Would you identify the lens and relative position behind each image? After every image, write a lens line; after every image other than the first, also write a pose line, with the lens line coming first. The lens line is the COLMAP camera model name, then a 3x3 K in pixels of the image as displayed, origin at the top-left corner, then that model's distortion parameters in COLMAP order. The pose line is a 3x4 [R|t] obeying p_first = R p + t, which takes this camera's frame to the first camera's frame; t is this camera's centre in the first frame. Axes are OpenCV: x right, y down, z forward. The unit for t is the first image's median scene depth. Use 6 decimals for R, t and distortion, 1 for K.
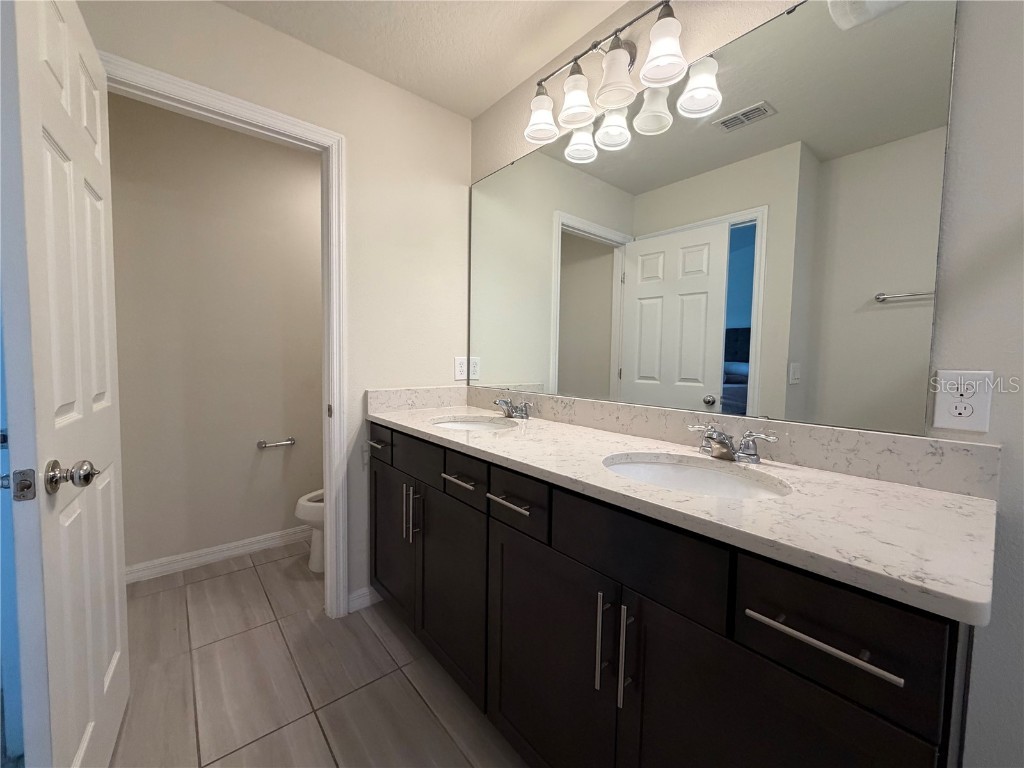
lens RADIAL K [[409.6, 0, 509.7], [0, 409.6, 380.9], [0, 0, 1]] dist [0.001161, -0.000418]
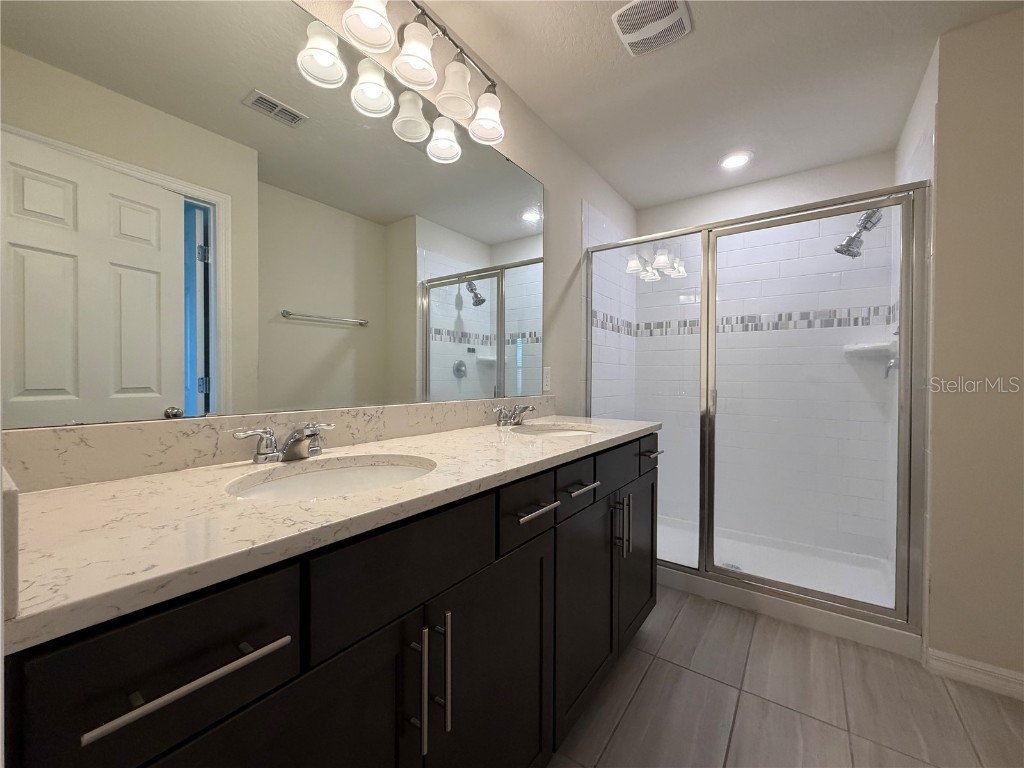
lens RADIAL K [[409.6, 0, 509.7], [0, 409.6, 380.9], [0, 0, 1]] dist [0.001161, -0.000418]
pose [[-0.245660, -0.024826, 0.969038, -0.503047], [0.044818, 0.998312, 0.036938, -0.018317], [-0.968320, 0.052504, -0.244132, 0.726619]]
